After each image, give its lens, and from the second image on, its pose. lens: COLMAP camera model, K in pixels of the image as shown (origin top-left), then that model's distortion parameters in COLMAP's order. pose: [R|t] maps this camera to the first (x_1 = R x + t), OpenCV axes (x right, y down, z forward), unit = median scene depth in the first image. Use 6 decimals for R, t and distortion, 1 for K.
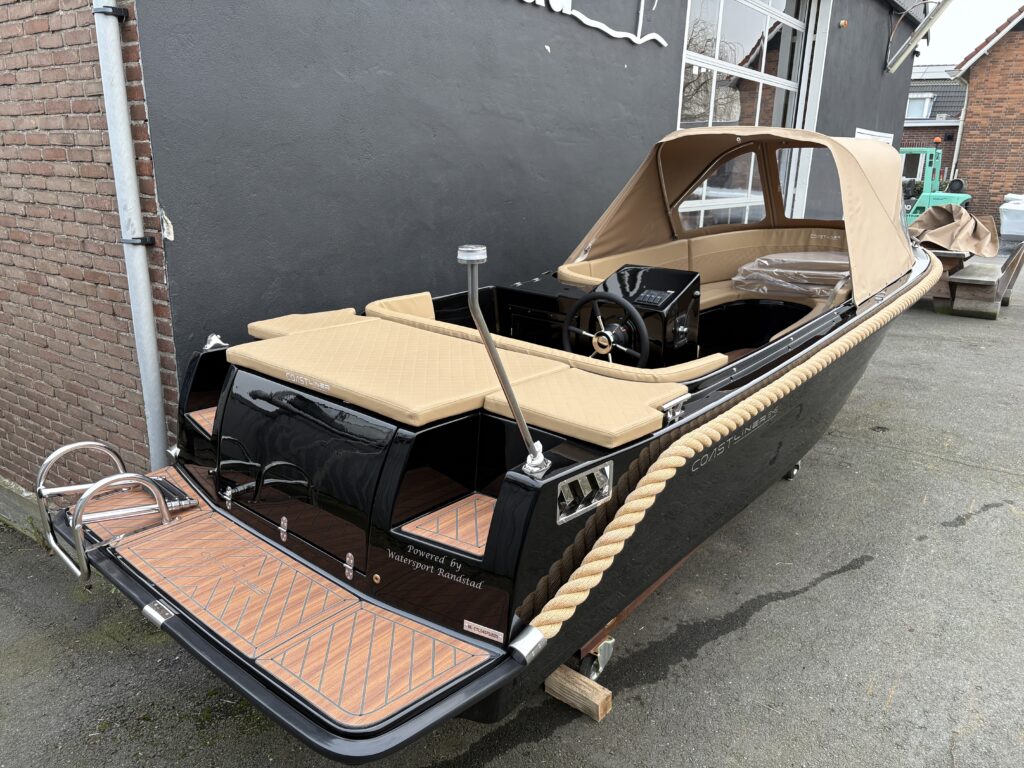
lens RADIAL K [[779.0, 0, 506.6], [0, 779.0, 390.0], [0, 0, 1]] dist [0.030904, -0.026977]
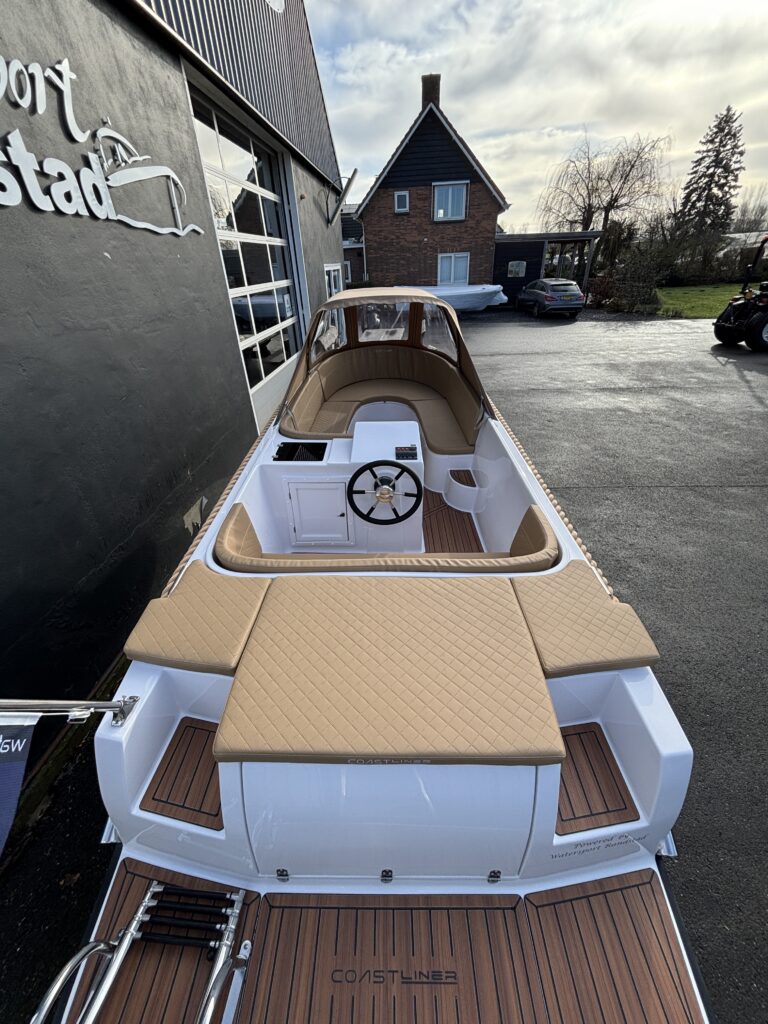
lens RADIAL K [[414.2, 0, 384.3], [0, 414.2, 510.3], [0, 0, 1]] dist [-0.000597, 0.000509]
pose [[0.842732, -0.327735, 0.427075, 0.013149], [0.211685, 0.931163, 0.296858, -0.180094], [-0.494967, -0.159766, 0.854097, 0.222543]]
